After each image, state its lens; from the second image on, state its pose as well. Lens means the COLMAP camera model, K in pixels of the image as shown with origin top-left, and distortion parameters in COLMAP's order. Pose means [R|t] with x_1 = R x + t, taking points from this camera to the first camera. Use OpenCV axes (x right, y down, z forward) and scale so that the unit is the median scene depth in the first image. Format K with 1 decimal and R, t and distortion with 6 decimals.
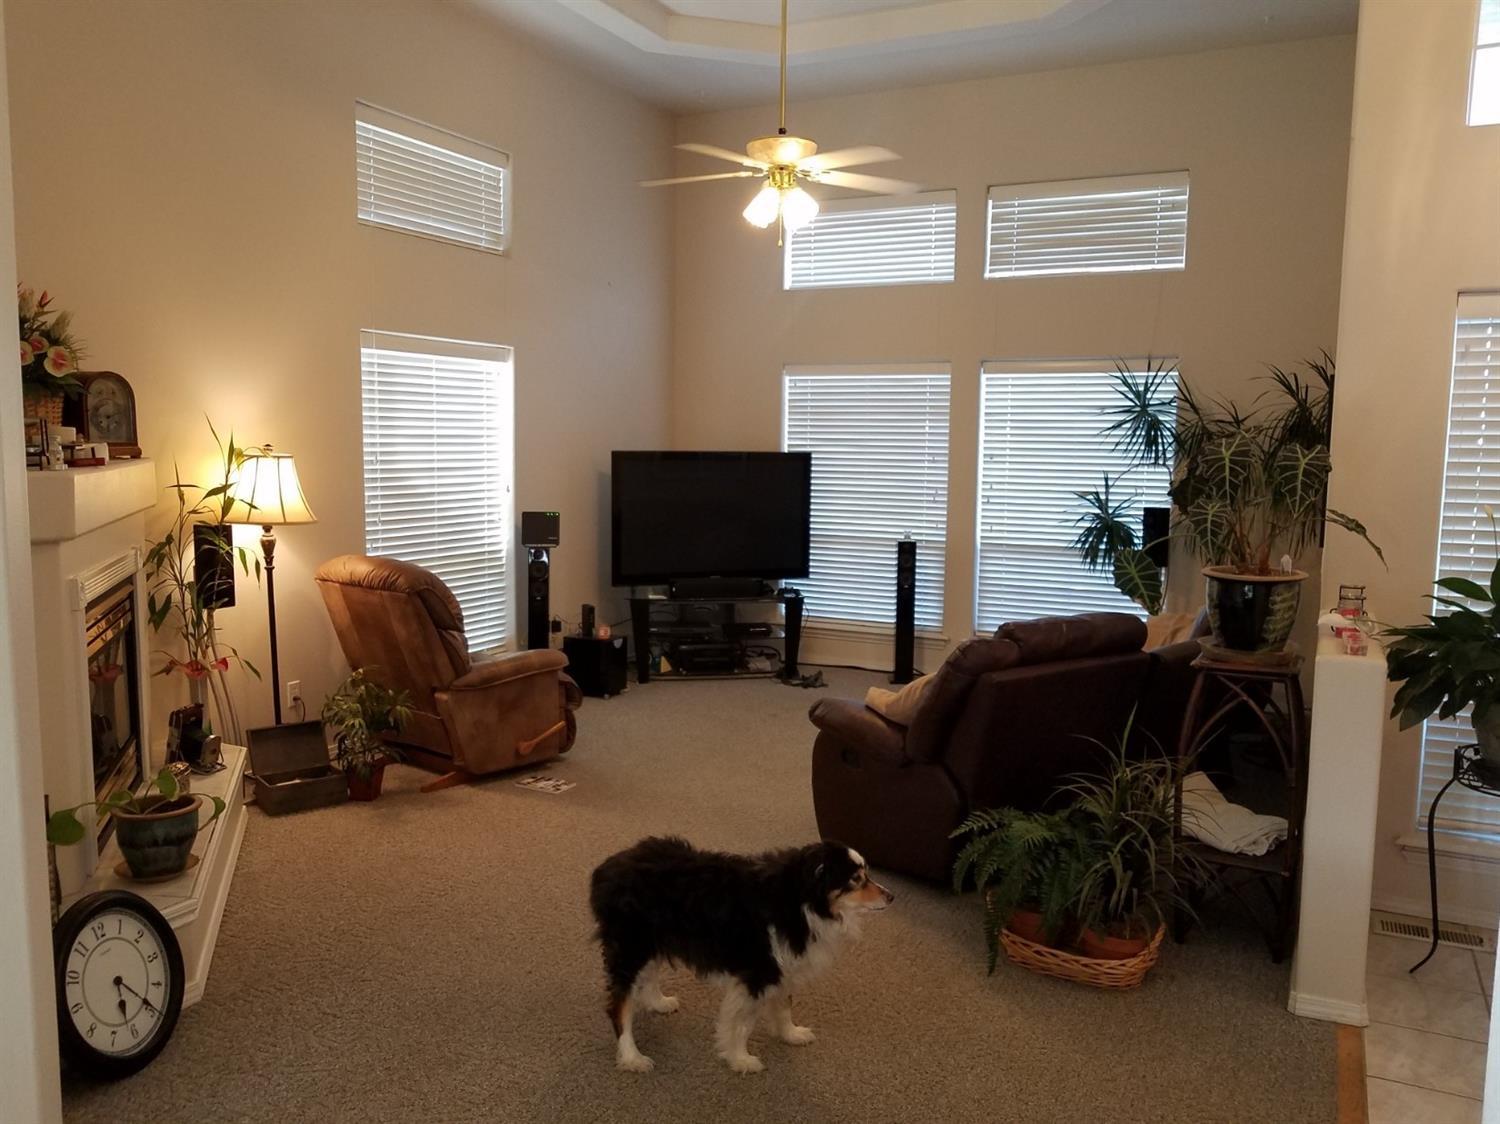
lens RADIAL K [[1196.2, 0, 734.2], [0, 1196.2, 574.4], [0, 0, 1]] dist [0.009474, -0.006857]
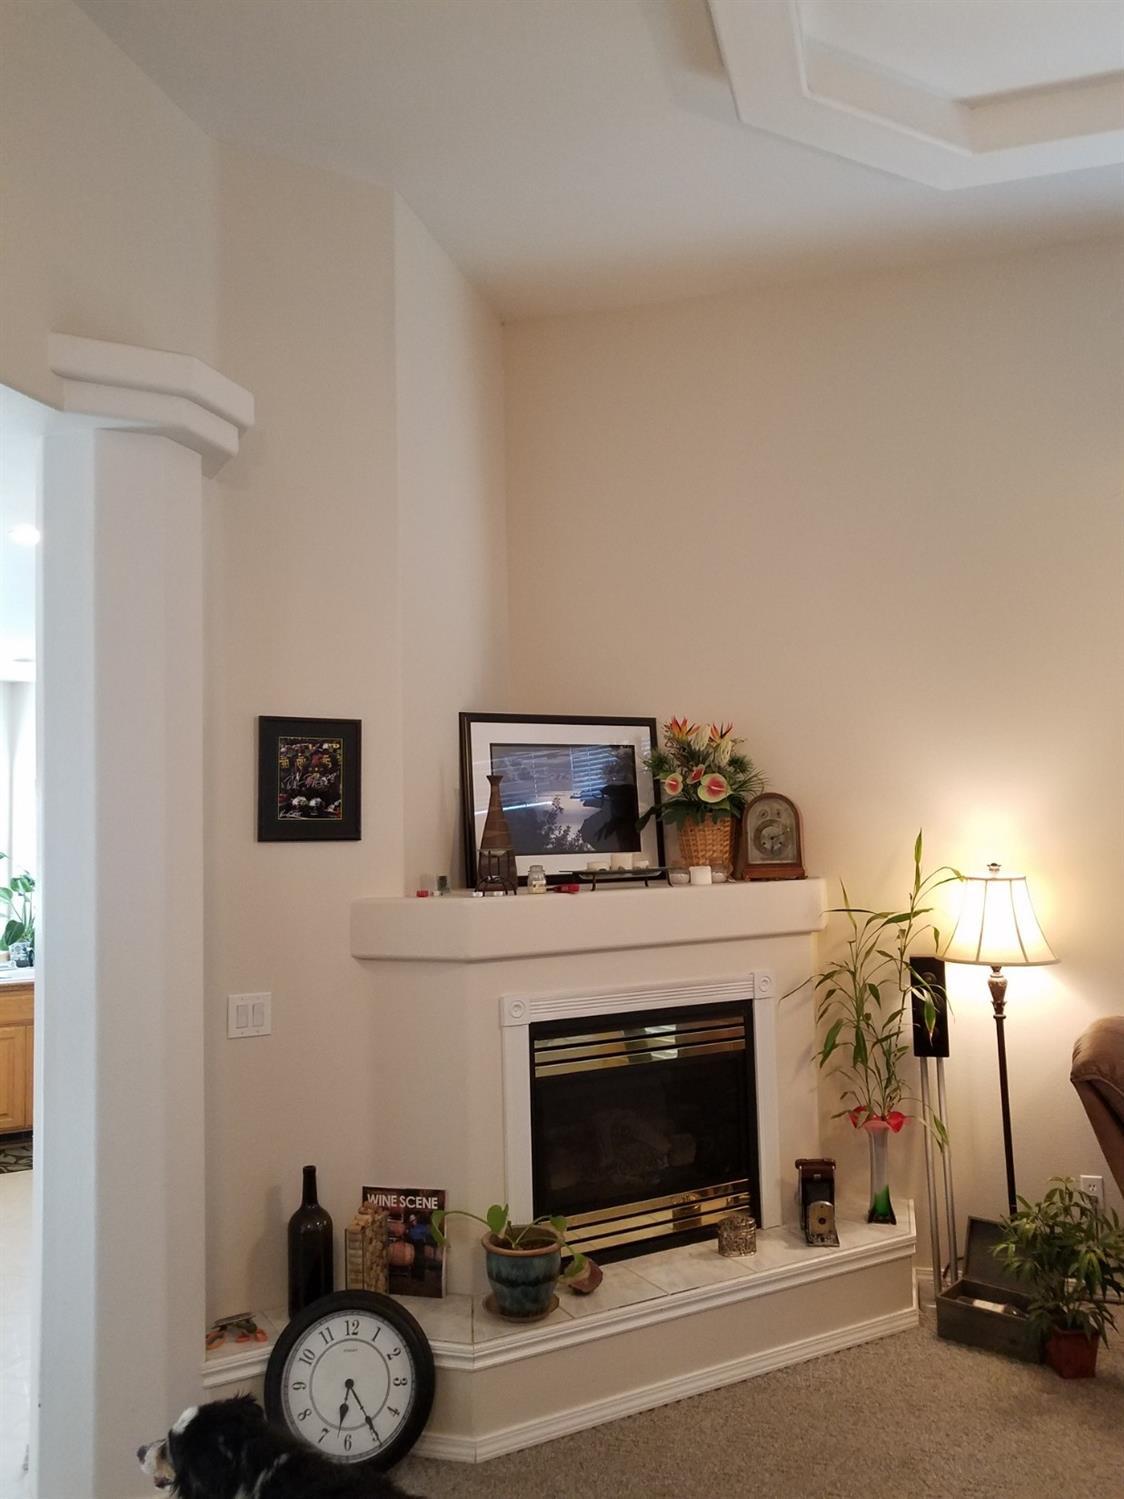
lens RADIAL K [[1176.3, 0, 637.9], [0, 1176.3, 749.9], [0, 0, 1]] dist [-0.007470, 0.006733]
pose [[0.167152, -0.095329, -0.981312, 0.323613], [-0.092375, 0.989422, -0.111852, -0.065065], [0.981594, 0.109345, 0.156578, 0.562453]]
